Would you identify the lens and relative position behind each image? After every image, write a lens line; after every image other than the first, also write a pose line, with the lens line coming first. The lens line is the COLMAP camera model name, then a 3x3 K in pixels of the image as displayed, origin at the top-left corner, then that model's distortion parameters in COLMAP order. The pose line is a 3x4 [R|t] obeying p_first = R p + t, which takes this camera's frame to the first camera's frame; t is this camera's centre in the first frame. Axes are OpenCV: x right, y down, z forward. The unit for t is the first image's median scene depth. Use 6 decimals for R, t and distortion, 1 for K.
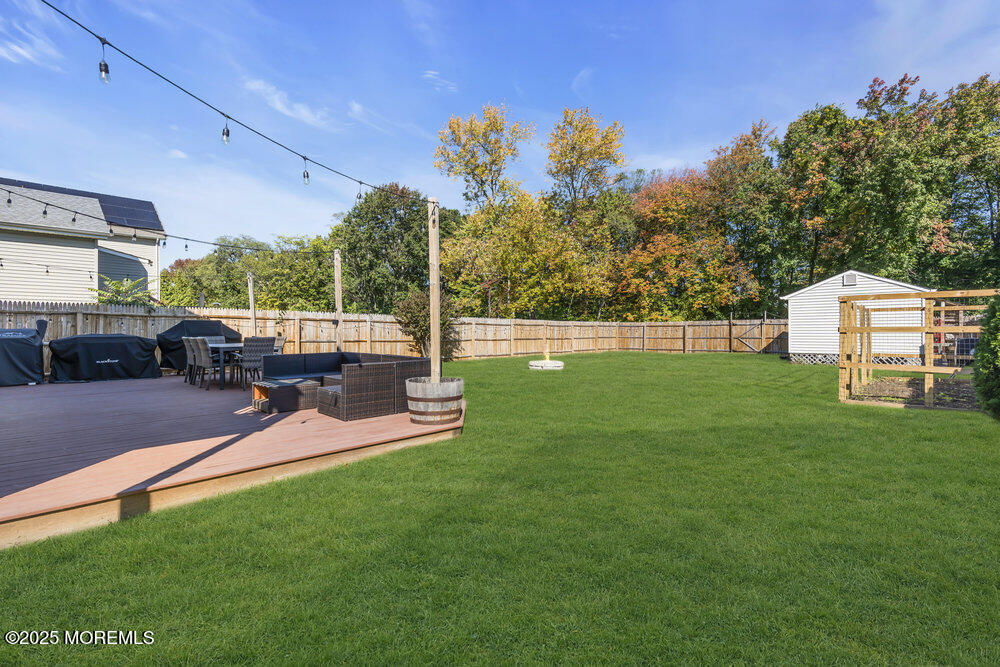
lens RADIAL K [[452.8, 0, 499.7], [0, 452.8, 328.6], [0, 0, 1]] dist [-0.003261, 0.000714]
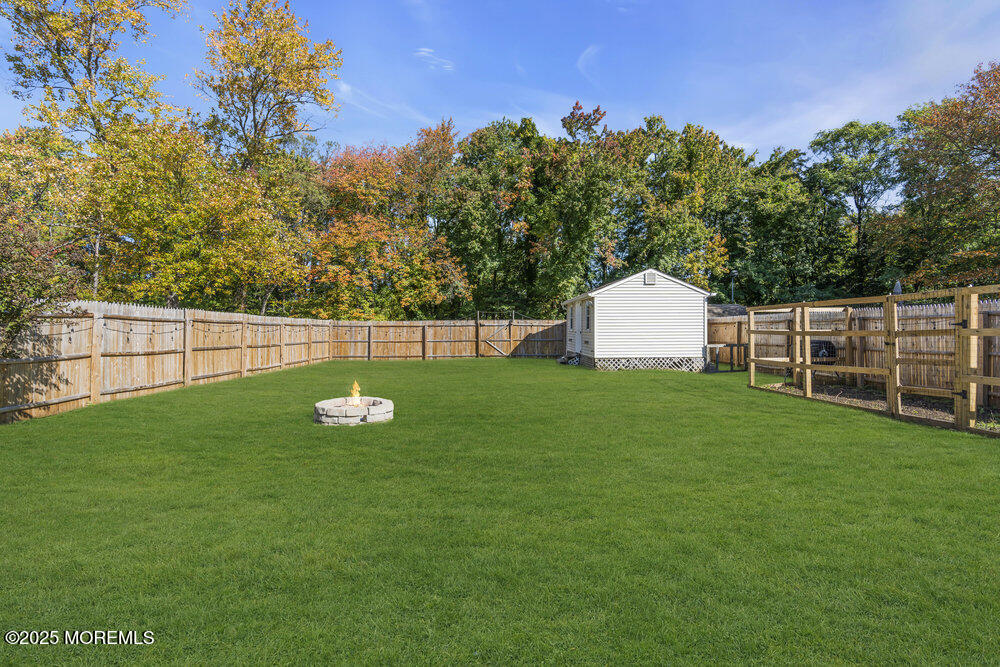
lens RADIAL K [[449.0, 0, 498.9], [0, 449.0, 328.7], [0, 0, 1]] dist [-0.004045, 0.000460]
pose [[0.695424, 0.004162, 0.718587, -0.067360], [-0.003297, 0.999991, -0.002601, 0.000147], [-0.718592, -0.000560, 0.695432, 0.322778]]
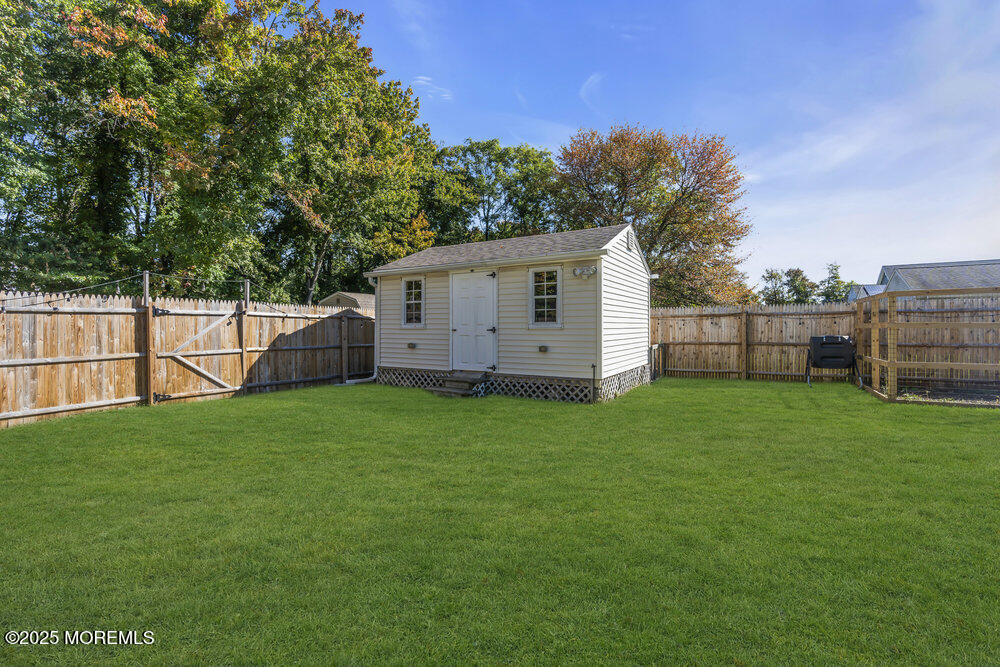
lens RADIAL K [[449.0, 0, 498.9], [0, 449.0, 328.7], [0, 0, 1]] dist [-0.004045, 0.000460]
pose [[-0.251083, 0.009432, 0.967920, 0.142632], [0.004468, 0.999953, -0.008585, 0.004880], [-0.967955, 0.002169, -0.251113, 0.731729]]
